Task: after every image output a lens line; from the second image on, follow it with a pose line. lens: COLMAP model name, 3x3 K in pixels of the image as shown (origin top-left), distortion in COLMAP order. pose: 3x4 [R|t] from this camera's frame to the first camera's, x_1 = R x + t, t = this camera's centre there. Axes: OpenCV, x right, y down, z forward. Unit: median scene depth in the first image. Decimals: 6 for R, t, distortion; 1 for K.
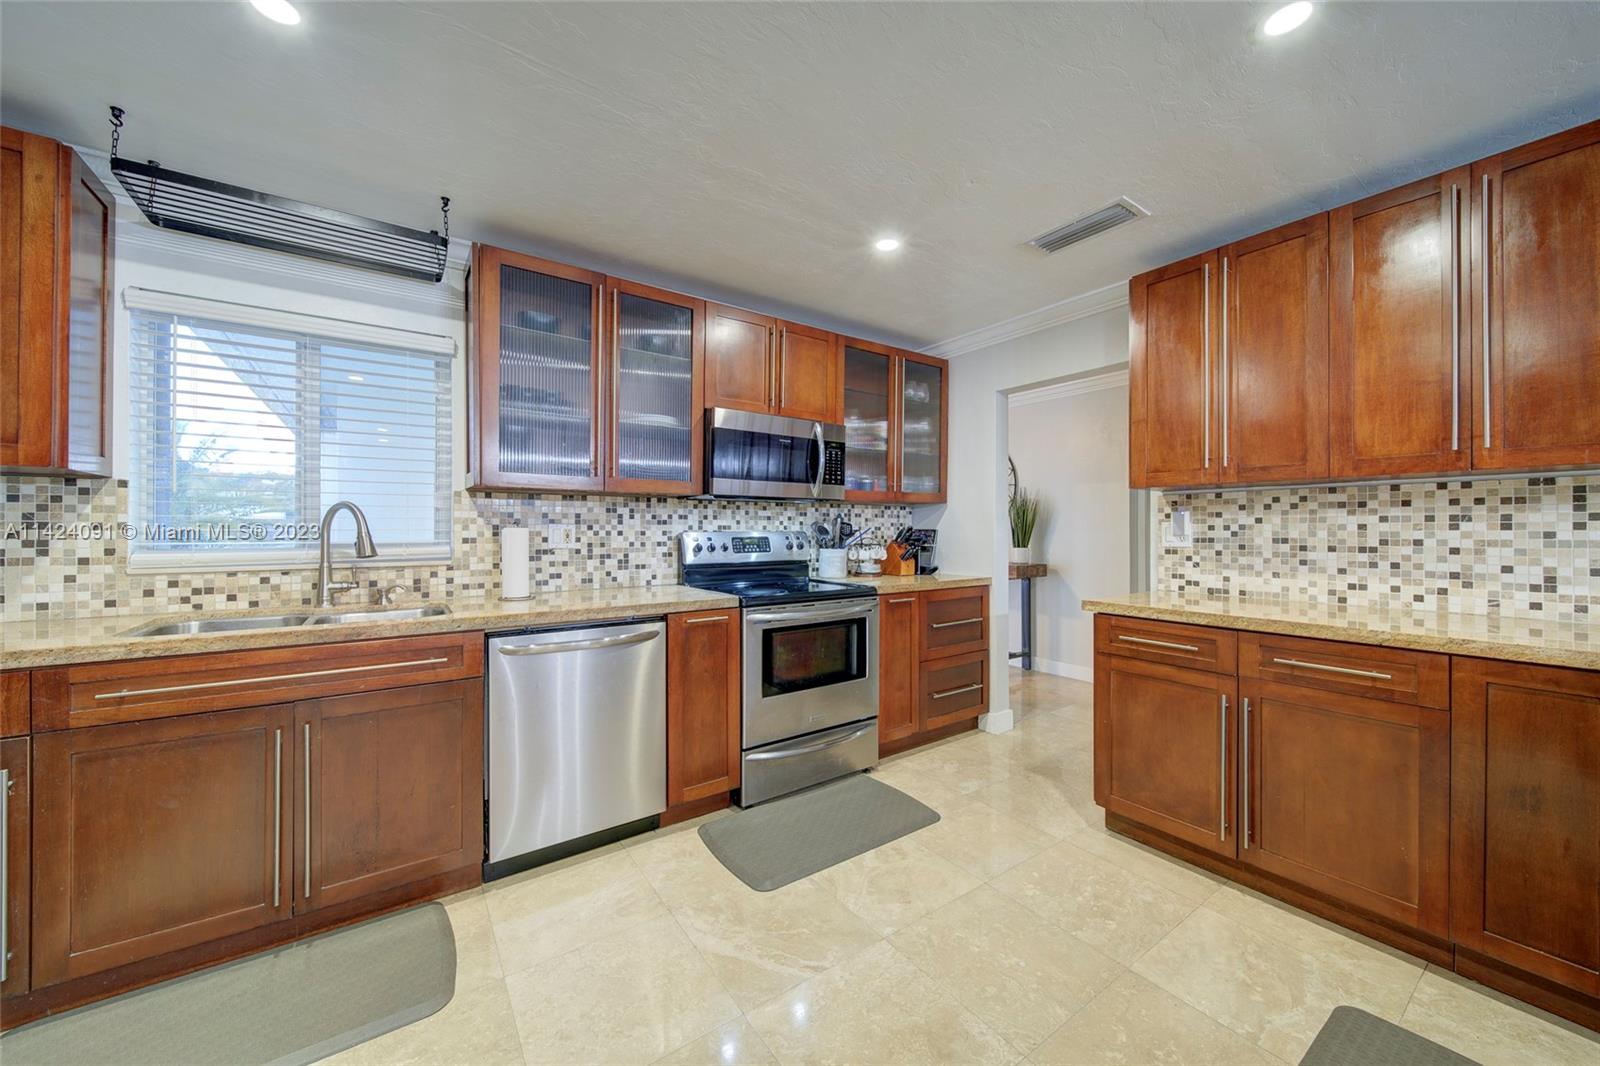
lens RADIAL K [[578.9, 0, 802.0], [0, 578.9, 530.4], [0, 0, 1]] dist [-0.001001, -0.000381]
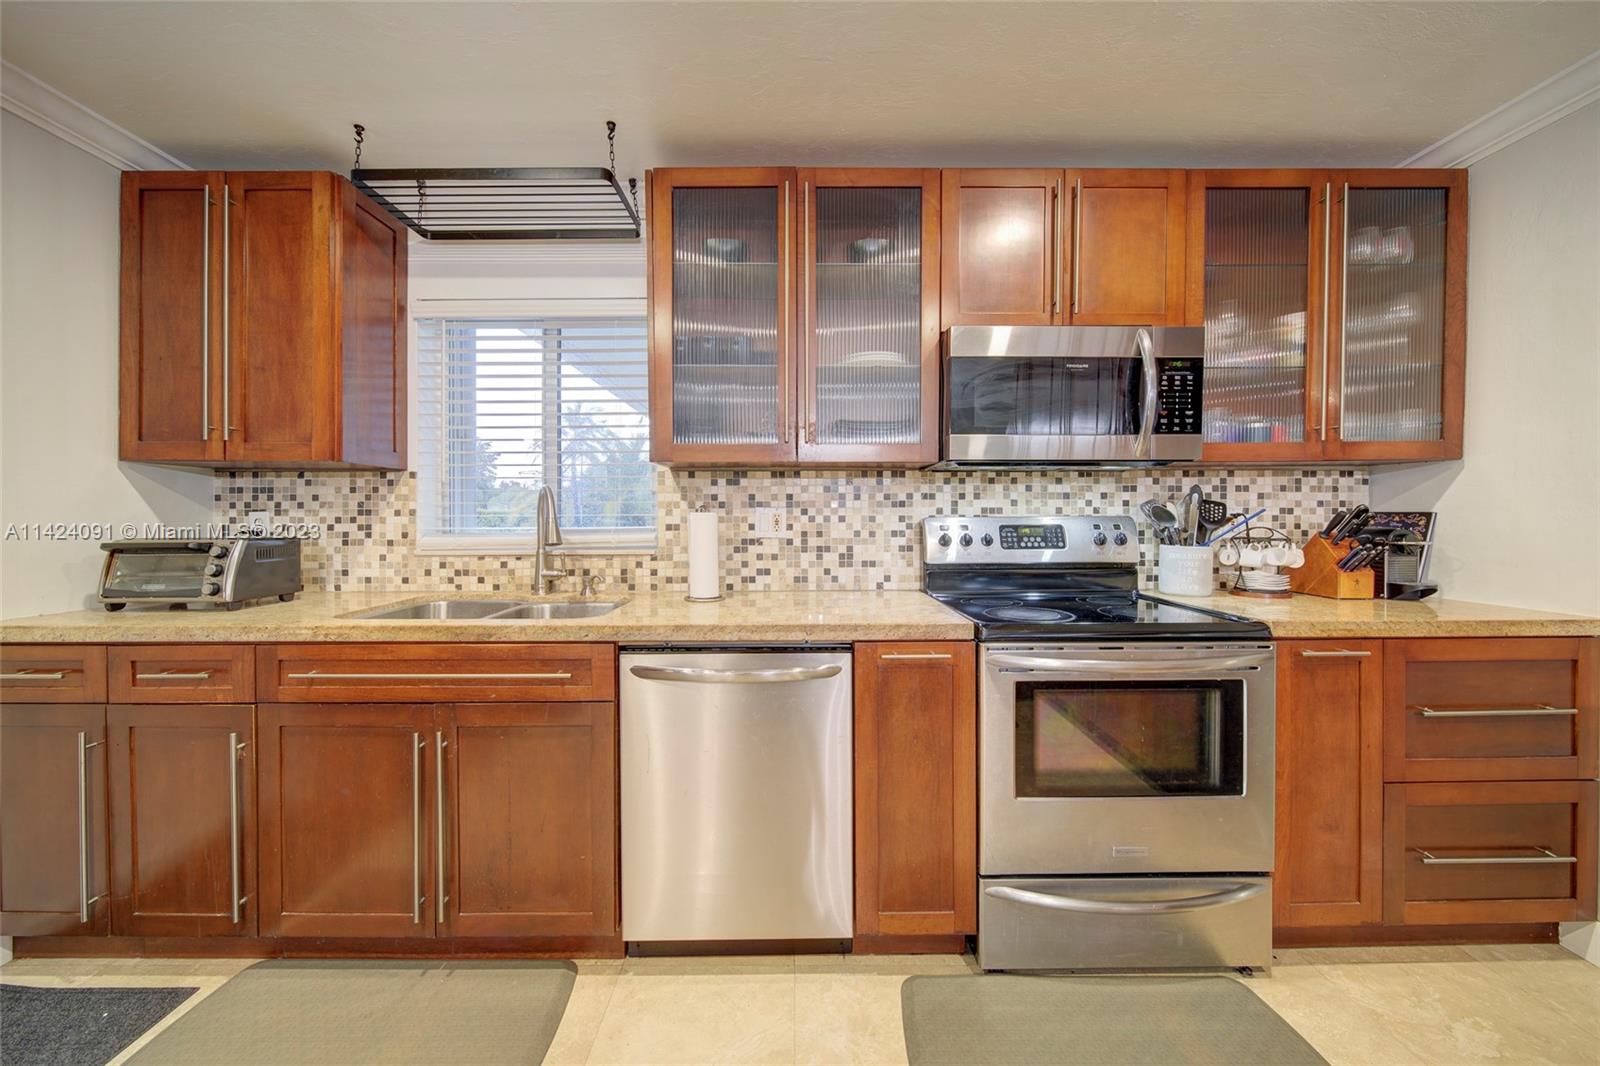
lens RADIAL K [[588.5, 0, 806.7], [0, 588.5, 520.5], [0, 0, 1]] dist [-0.000612, -0.000191]
pose [[0.832486, 0.002130, -0.554042, 0.086777], [0.002300, 0.999971, 0.007299, 0.001364], [0.554041, -0.007350, 0.832457, 0.382868]]
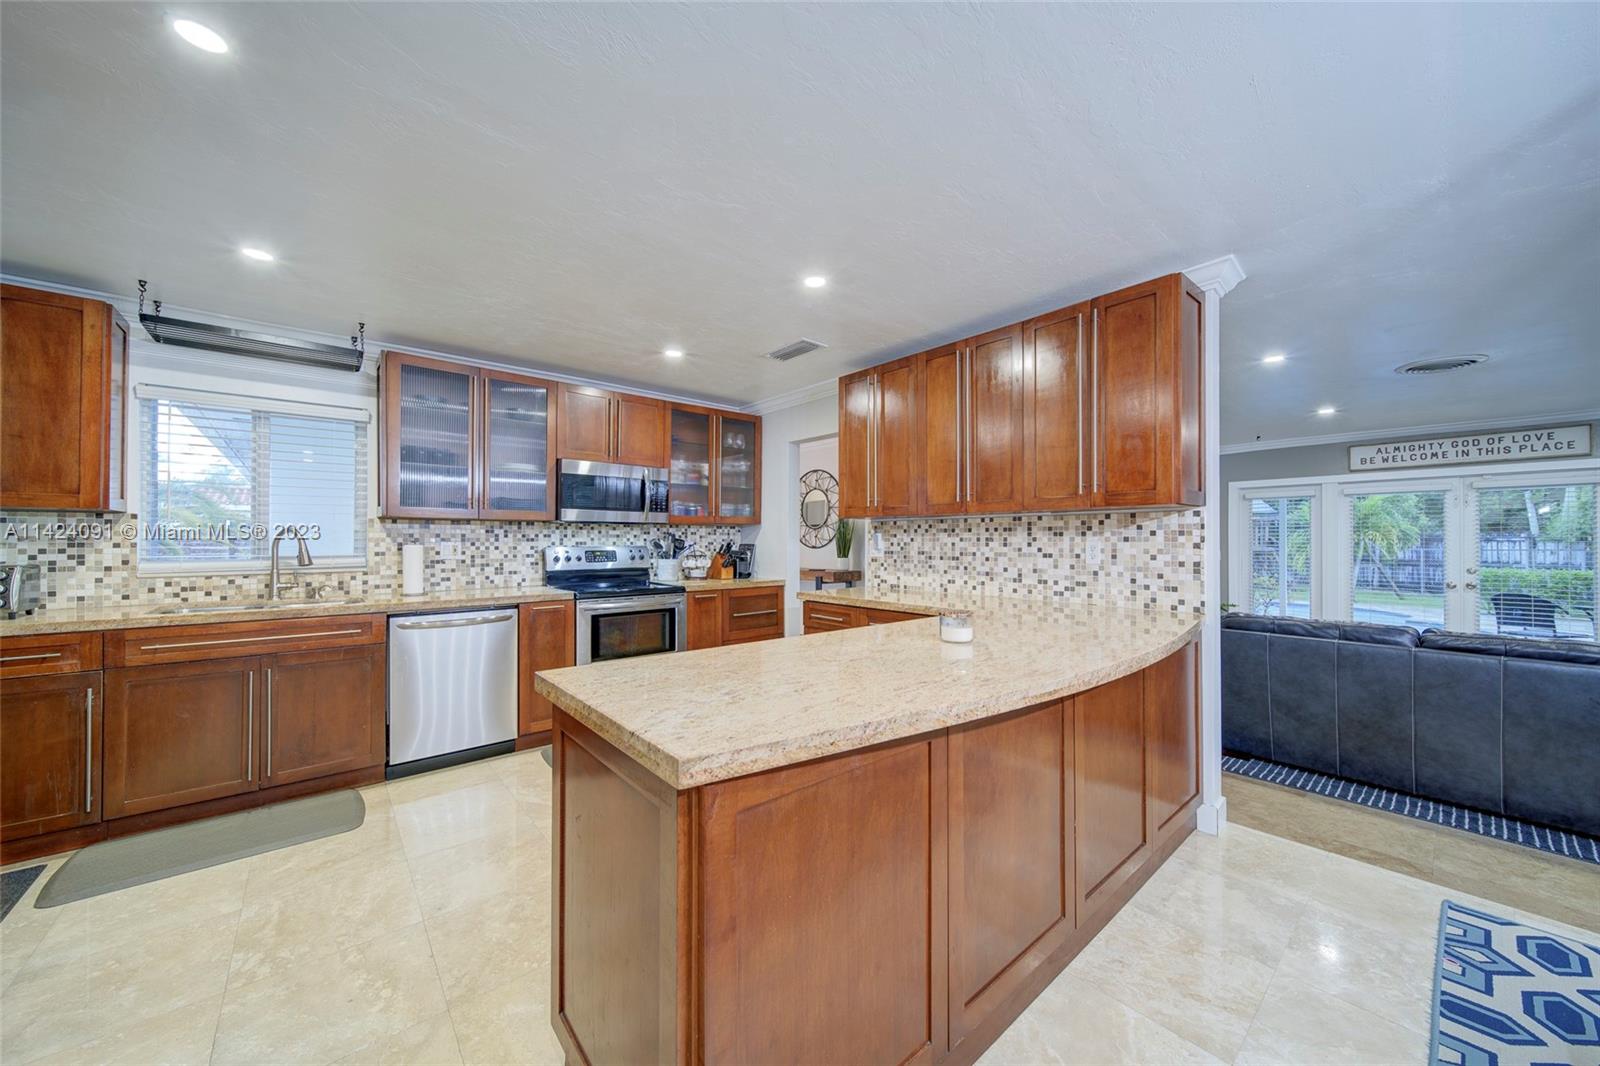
lens RADIAL K [[591.2, 0, 794.9], [0, 591.2, 538.0], [0, 0, 1]] dist [-0.006225, -0.000035]
pose [[0.997740, -0.000730, 0.067196, 0.339700], [0.001023, 0.999990, -0.004325, -0.013865], [-0.067192, 0.004384, 0.997730, -0.503746]]
